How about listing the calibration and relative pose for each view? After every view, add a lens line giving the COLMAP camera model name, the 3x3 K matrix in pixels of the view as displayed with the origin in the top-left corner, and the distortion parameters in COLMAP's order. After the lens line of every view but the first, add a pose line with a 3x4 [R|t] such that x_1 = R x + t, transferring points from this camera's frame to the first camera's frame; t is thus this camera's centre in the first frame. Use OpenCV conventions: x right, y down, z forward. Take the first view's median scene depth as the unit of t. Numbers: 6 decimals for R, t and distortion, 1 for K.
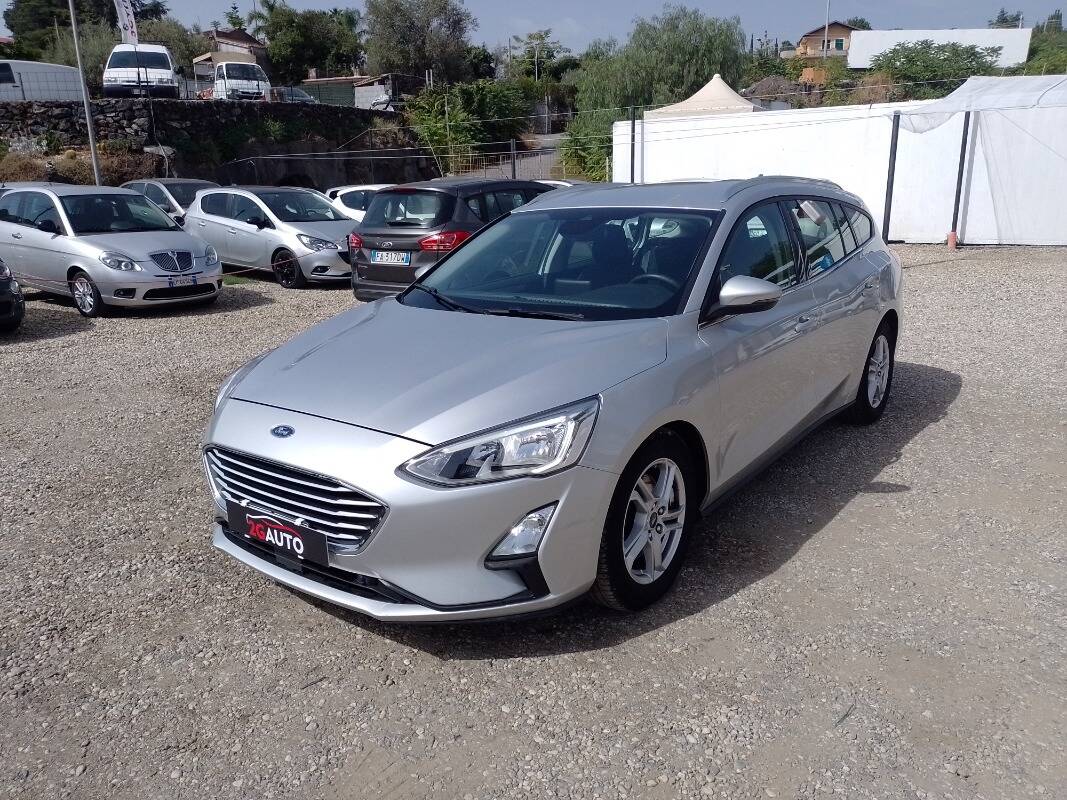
lens RADIAL K [[783.5, 0, 534.2], [0, 783.5, 399.7], [0, 0, 1]] dist [0.020671, -0.027417]
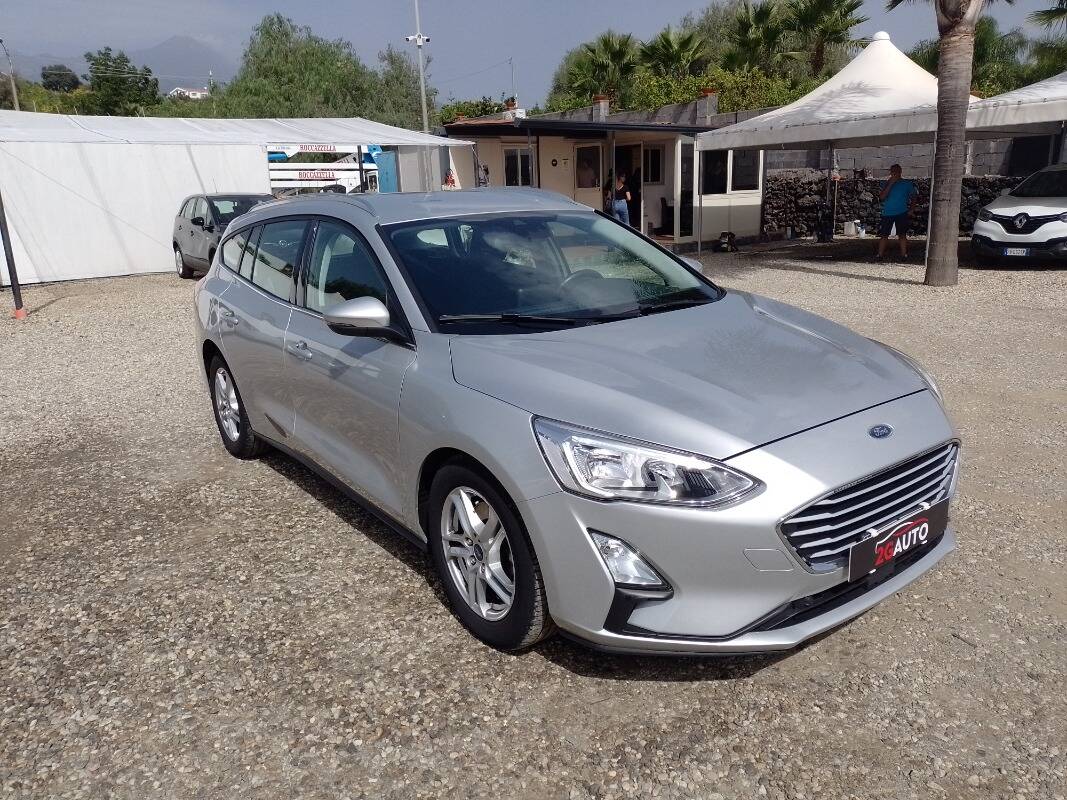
lens RADIAL K [[783.5, 0, 536.3], [0, 783.5, 405.9], [0, 0, 1]] dist [0.020671, -0.027417]
pose [[0.280395, -0.235720, 0.930492, -0.090244], [0.278649, 0.947623, 0.156092, -0.017167], [-0.918550, 0.215513, 0.331392, 0.074898]]
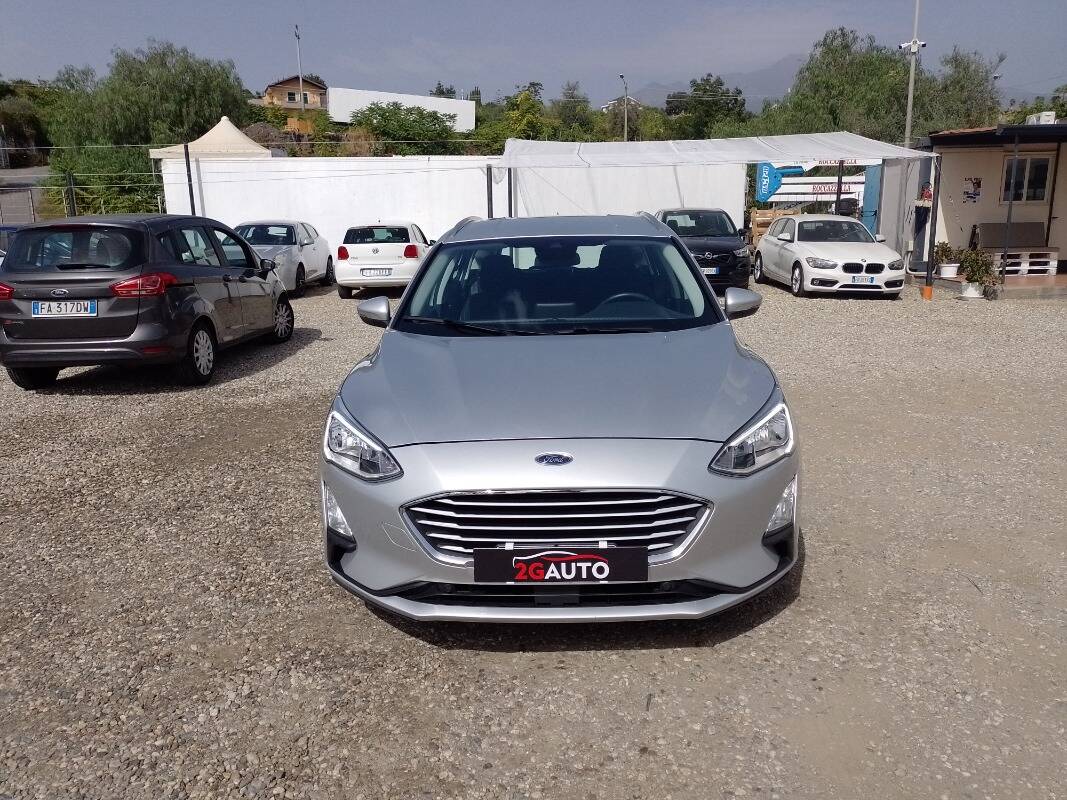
lens RADIAL K [[783.5, 0, 540.5], [0, 783.5, 402.2], [0, 0, 1]] dist [0.020671, -0.027417]
pose [[0.817525, -0.119991, 0.563254, -0.061040], [0.149012, 0.988819, -0.005631, -0.001790], [-0.556281, 0.088535, 0.826265, 0.015209]]
